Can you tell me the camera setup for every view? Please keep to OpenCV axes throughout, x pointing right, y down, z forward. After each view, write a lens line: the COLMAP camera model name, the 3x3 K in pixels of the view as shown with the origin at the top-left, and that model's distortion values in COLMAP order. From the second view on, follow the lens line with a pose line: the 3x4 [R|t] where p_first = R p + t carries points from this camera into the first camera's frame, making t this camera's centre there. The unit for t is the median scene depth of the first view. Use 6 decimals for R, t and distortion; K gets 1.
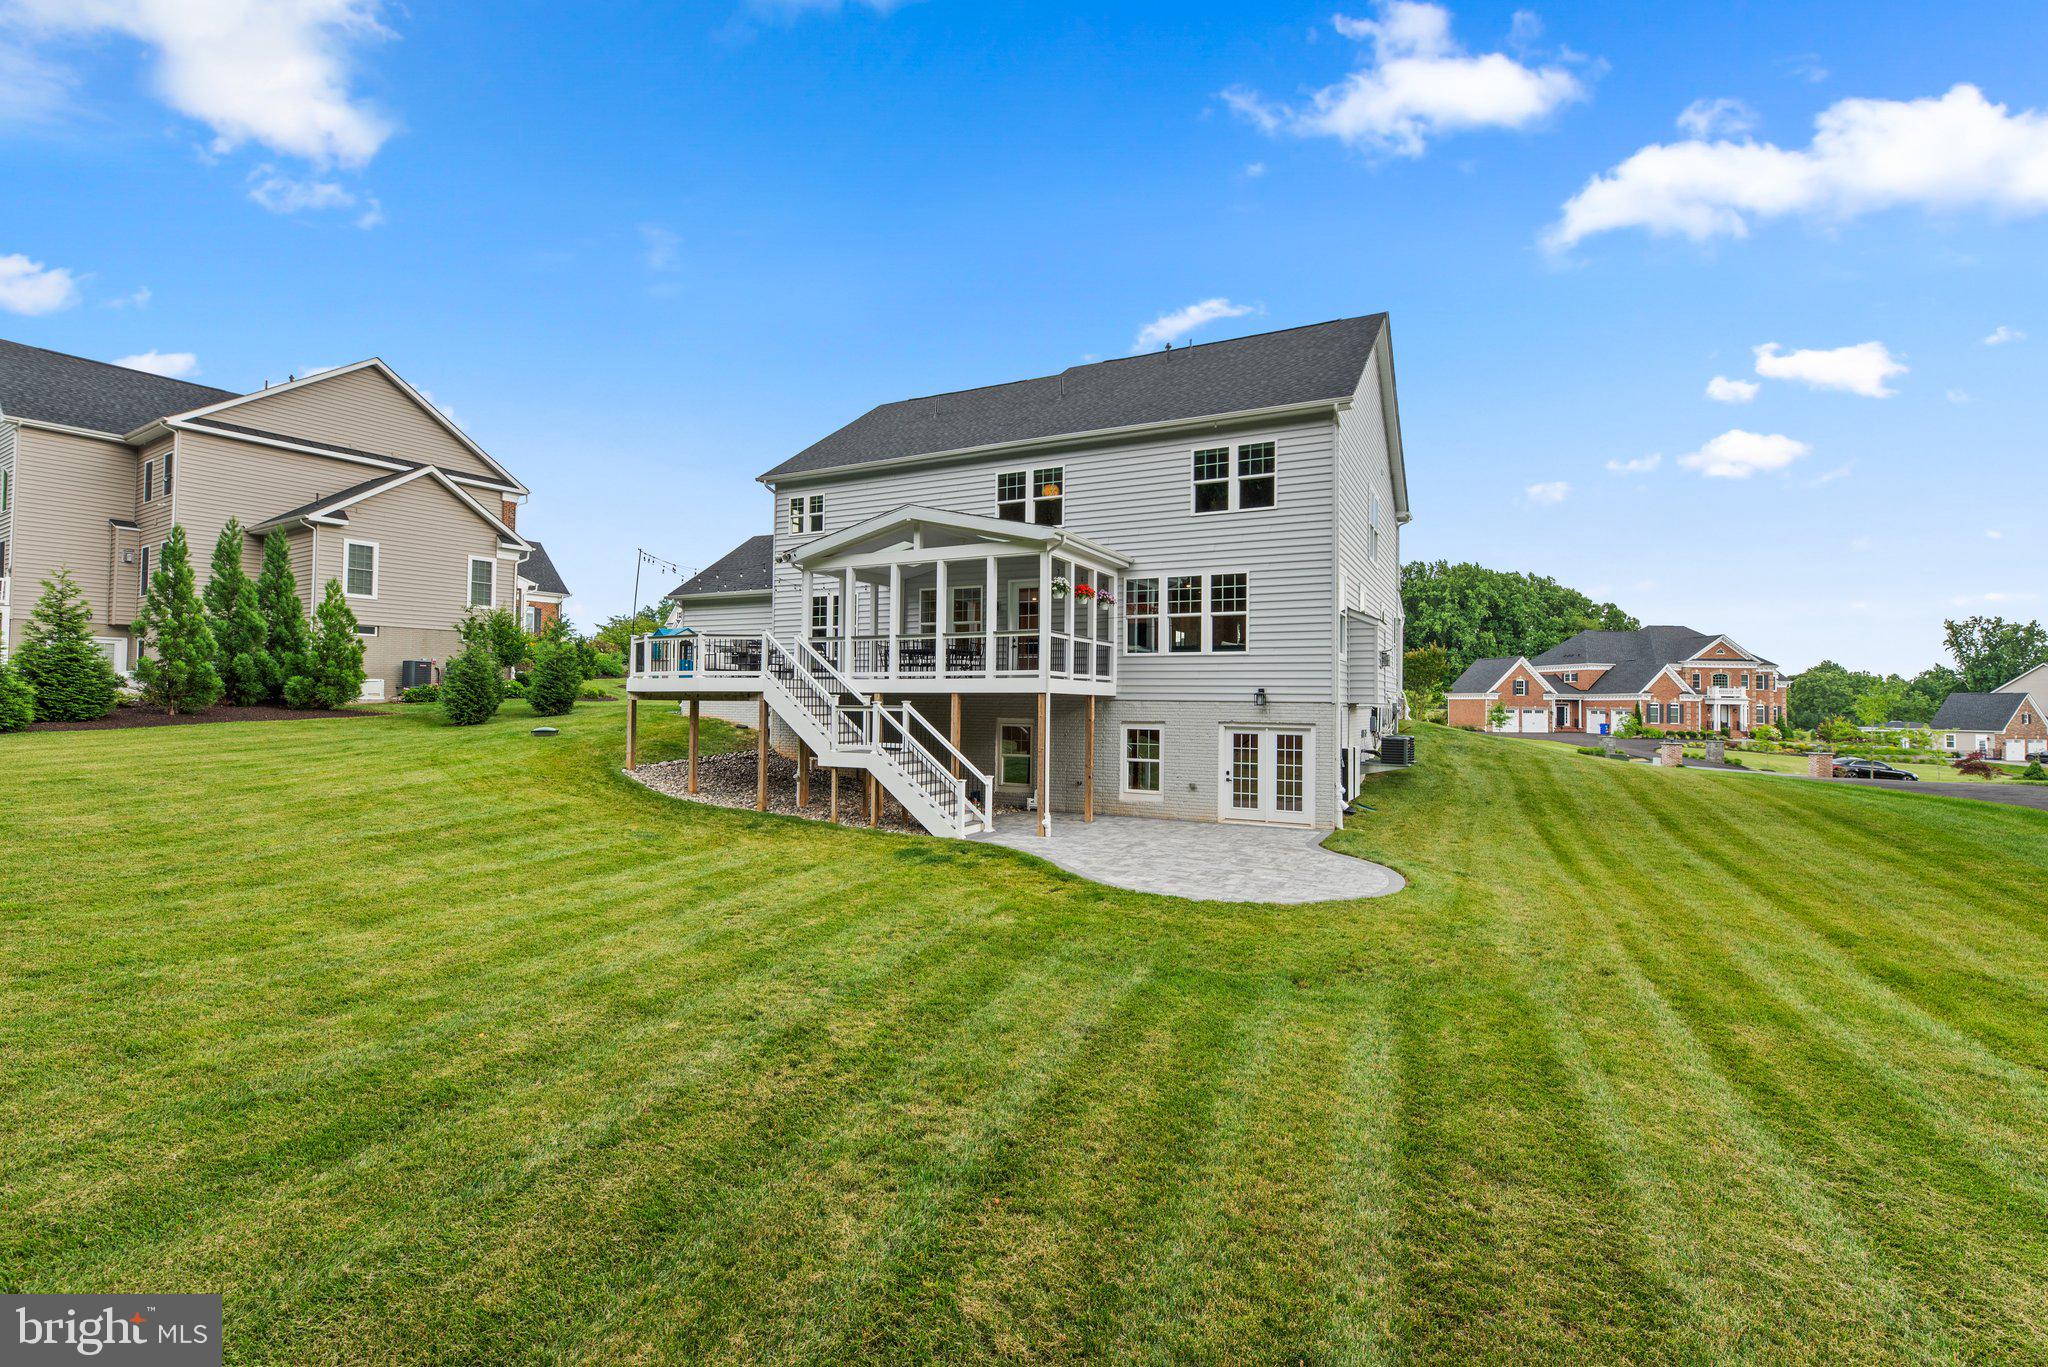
lens RADIAL K [[838.7, 0, 1028.0], [0, 838.7, 674.8], [0, 0, 1]] dist [0.000688, 0.000113]
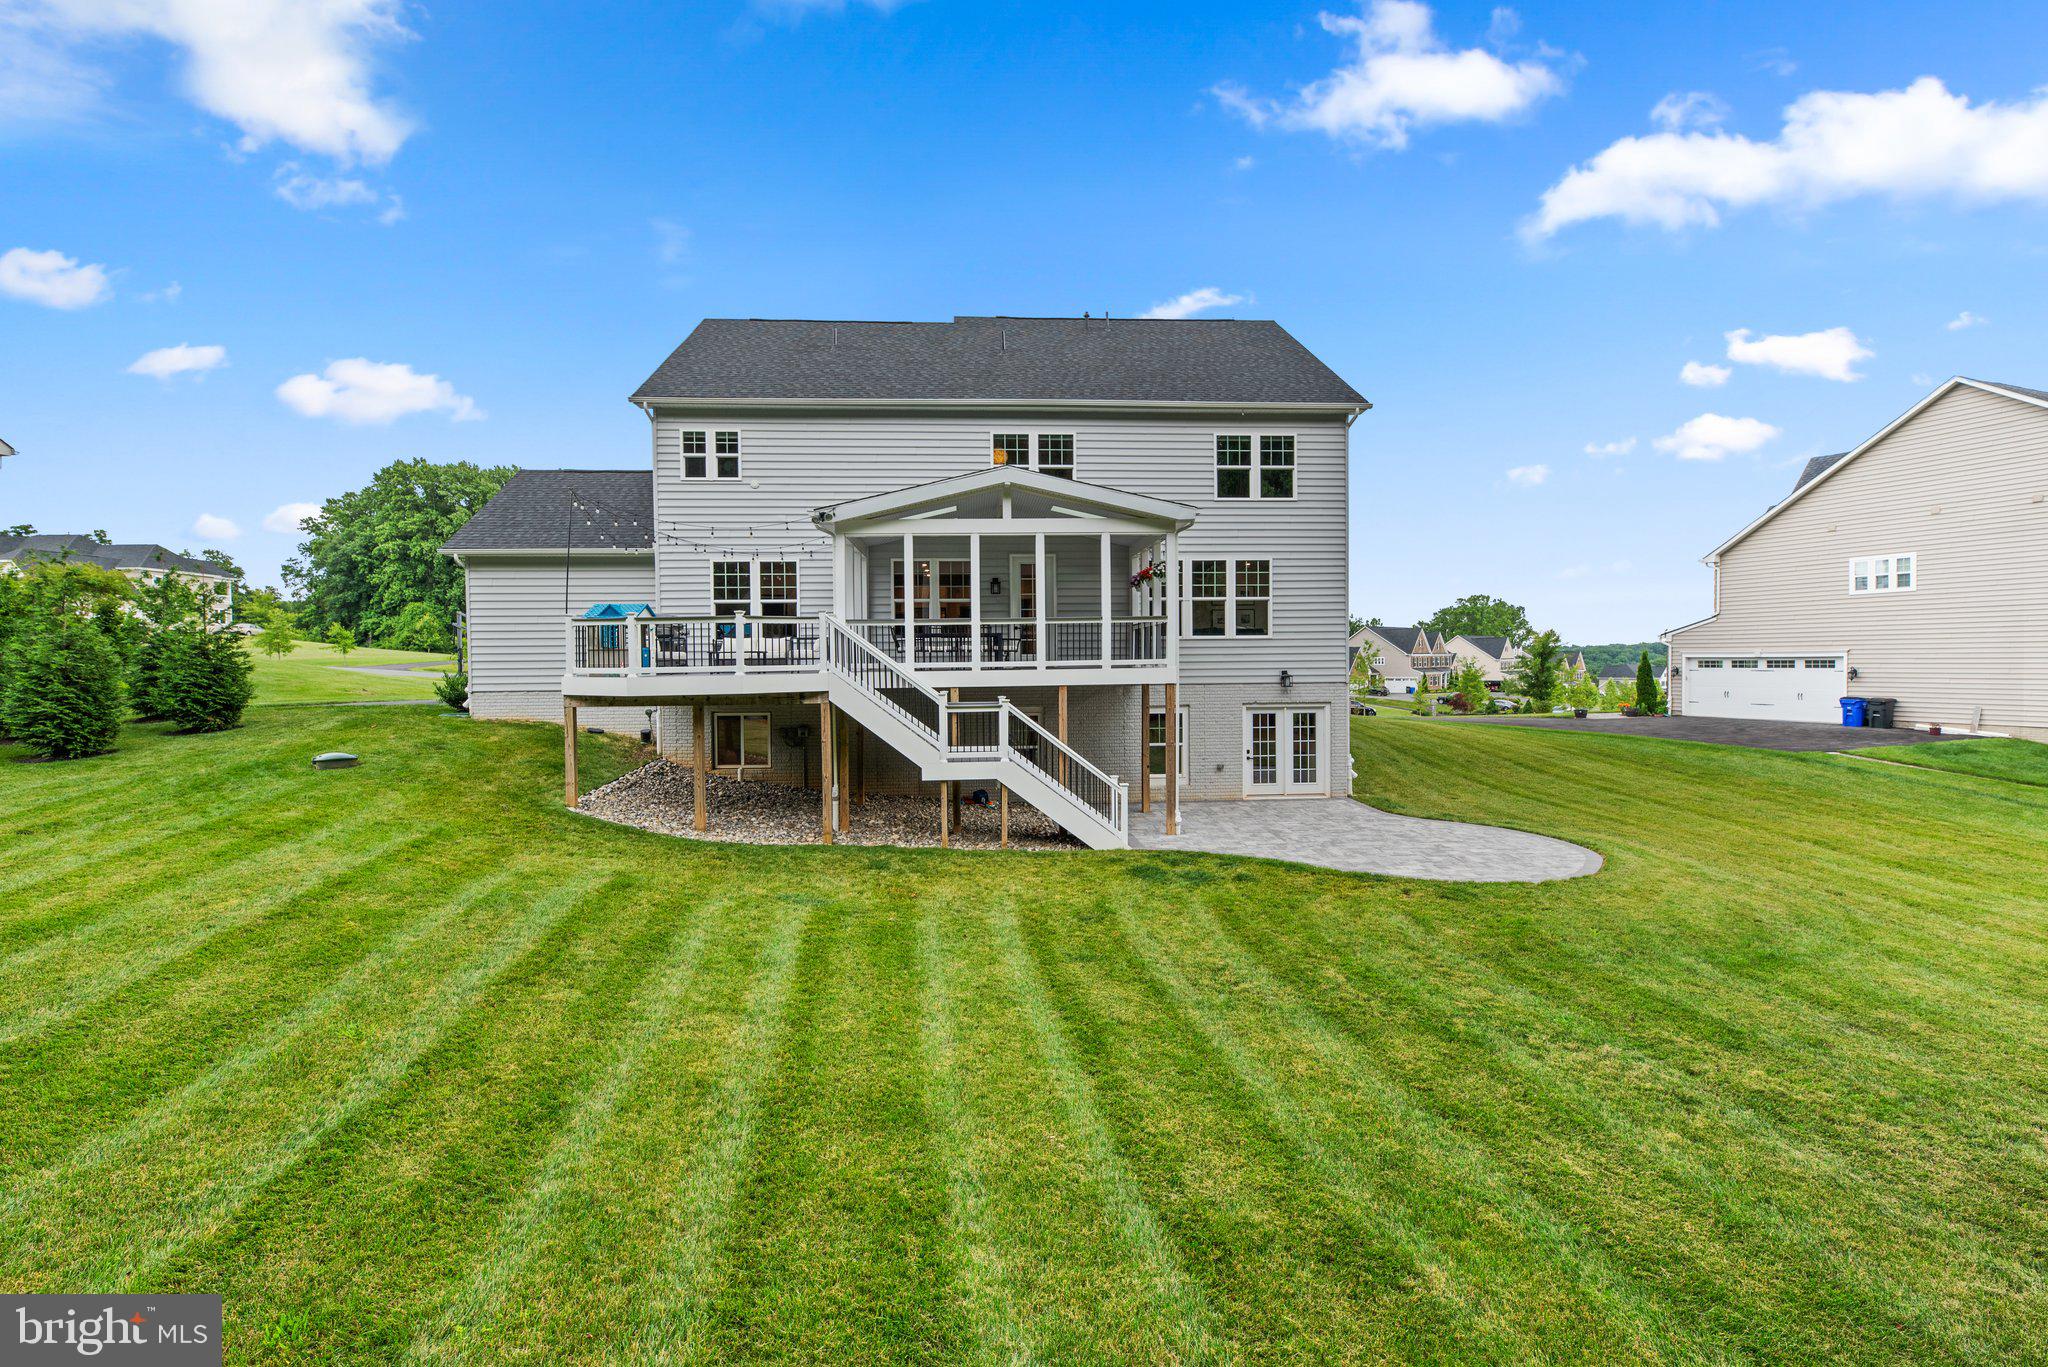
lens RADIAL K [[838.7, 0, 1025.9], [0, 838.7, 680.9], [0, 0, 1]] dist [0.000688, 0.000113]
pose [[0.874530, -0.030689, 0.483999, -0.510563], [0.005670, 0.998575, 0.053072, -0.028242], [-0.484938, -0.043669, 0.873458, 0.226688]]
